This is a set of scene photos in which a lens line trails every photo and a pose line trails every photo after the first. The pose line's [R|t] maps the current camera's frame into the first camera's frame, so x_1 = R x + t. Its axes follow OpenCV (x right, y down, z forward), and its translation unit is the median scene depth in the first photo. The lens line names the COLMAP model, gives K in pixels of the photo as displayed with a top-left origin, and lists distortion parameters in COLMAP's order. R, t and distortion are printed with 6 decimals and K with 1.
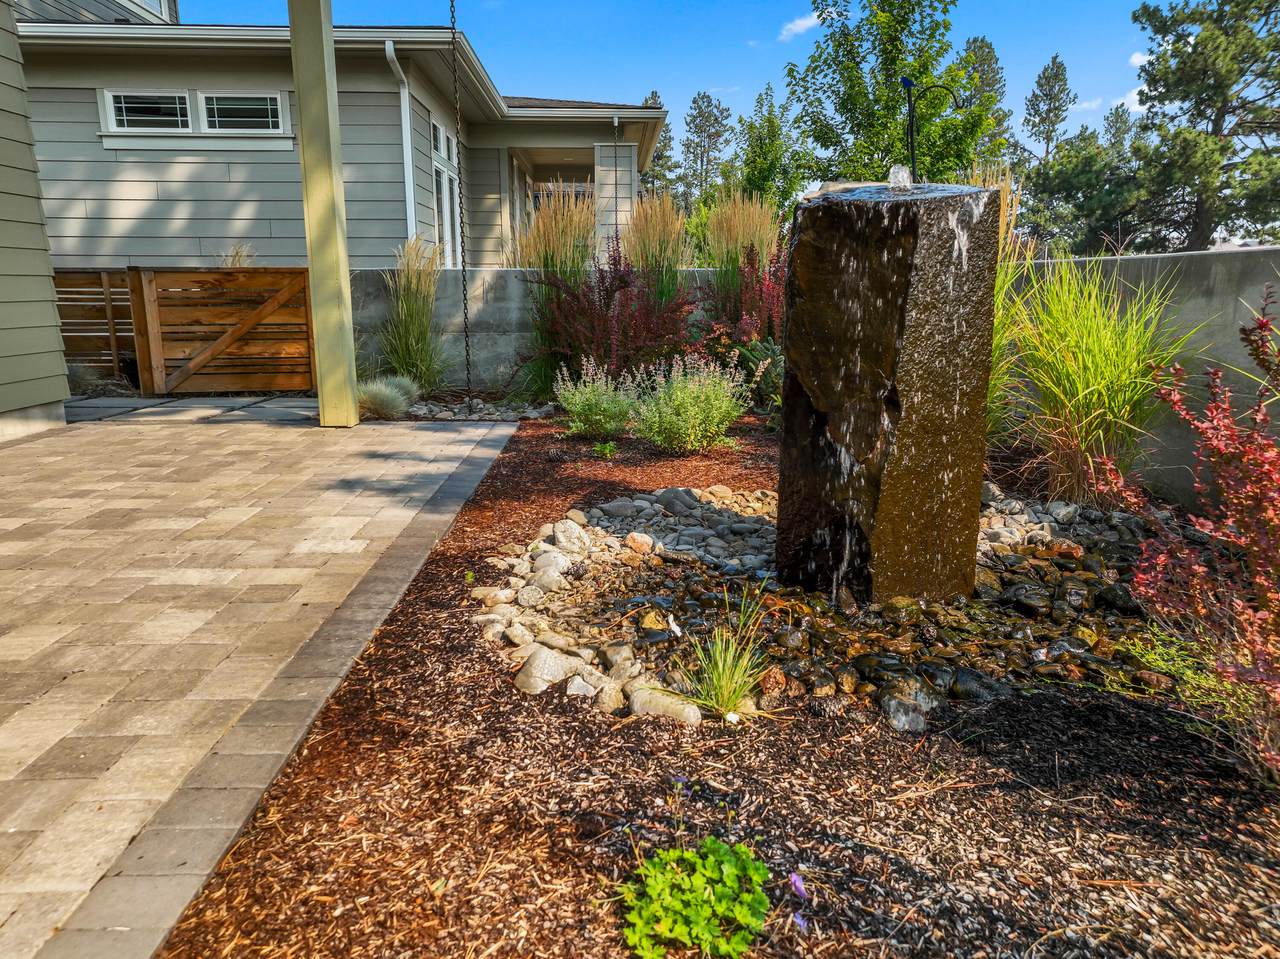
lens RADIAL K [[901.9, 0, 640.0], [0, 901.9, 479.5], [0, 0, 1]] dist [-0.002585, 0.022791]
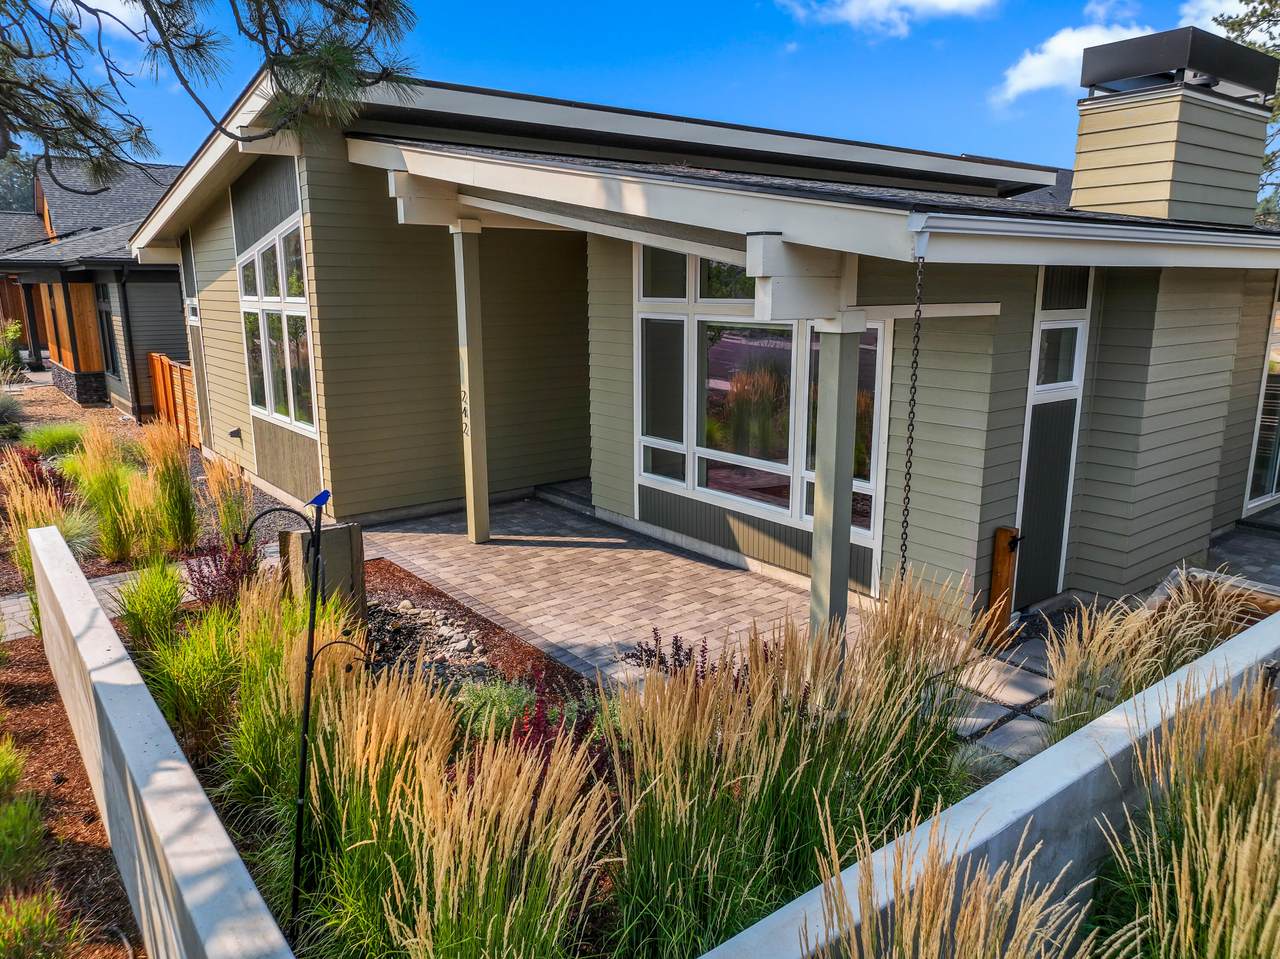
lens RADIAL K [[901.9, 0, 640.0], [0, 901.9, 479.5], [0, 0, 1]] dist [-0.002585, 0.022791]
pose [[-0.807241, 0.129409, -0.575860, 0.775092], [-0.121129, 0.918577, 0.376224, -1.161302], [0.577658, 0.373457, -0.725838, 2.560484]]
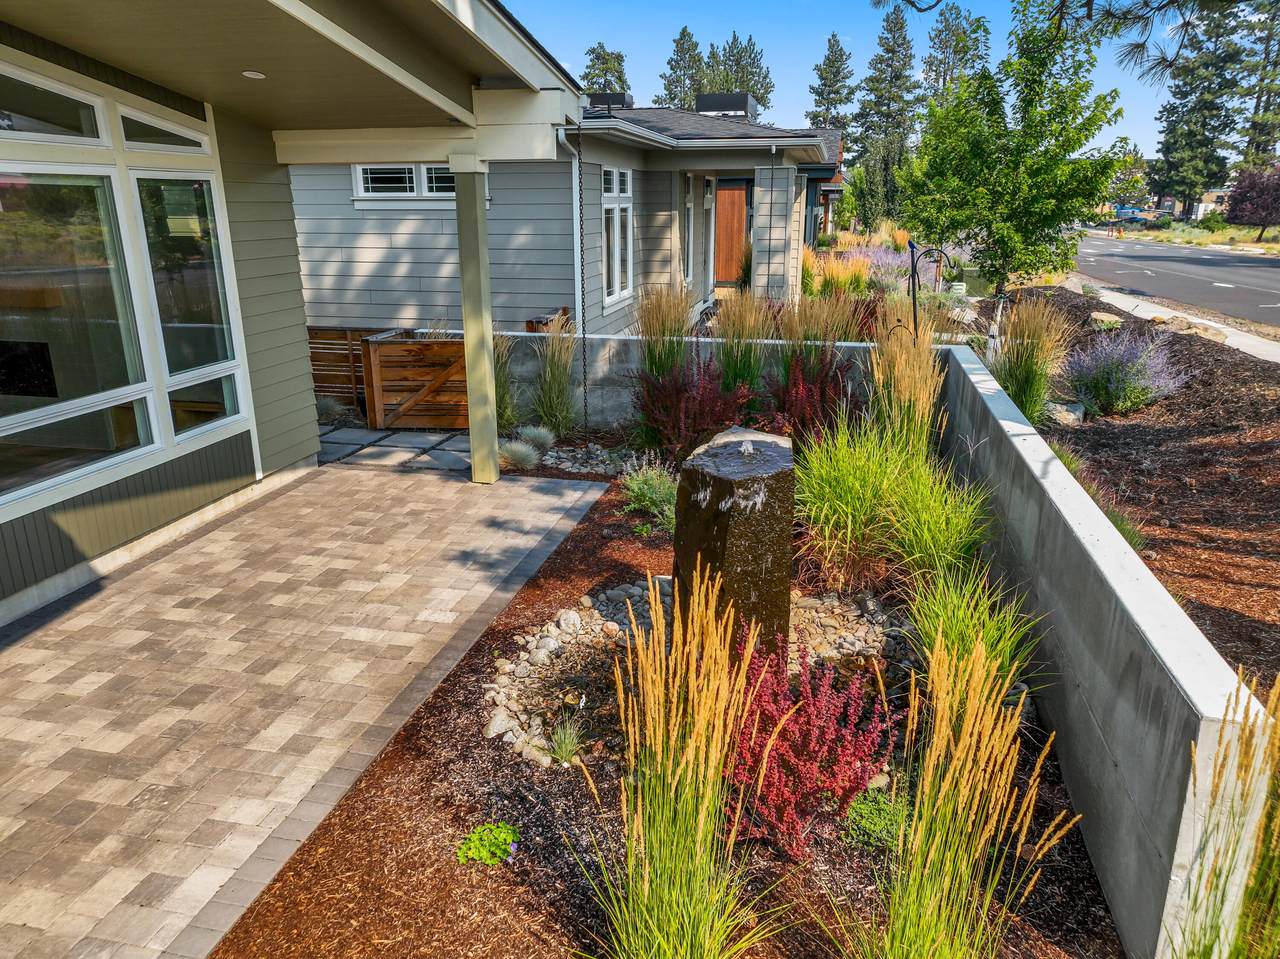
lens RADIAL K [[901.9, 0, 640.0], [0, 901.9, 479.5], [0, 0, 1]] dist [-0.002585, 0.022791]
pose [[0.969437, 0.070592, -0.234964, 0.389470], [-0.050207, 0.994525, 0.091643, -0.330948], [0.240147, -0.077045, 0.967674, -0.530397]]
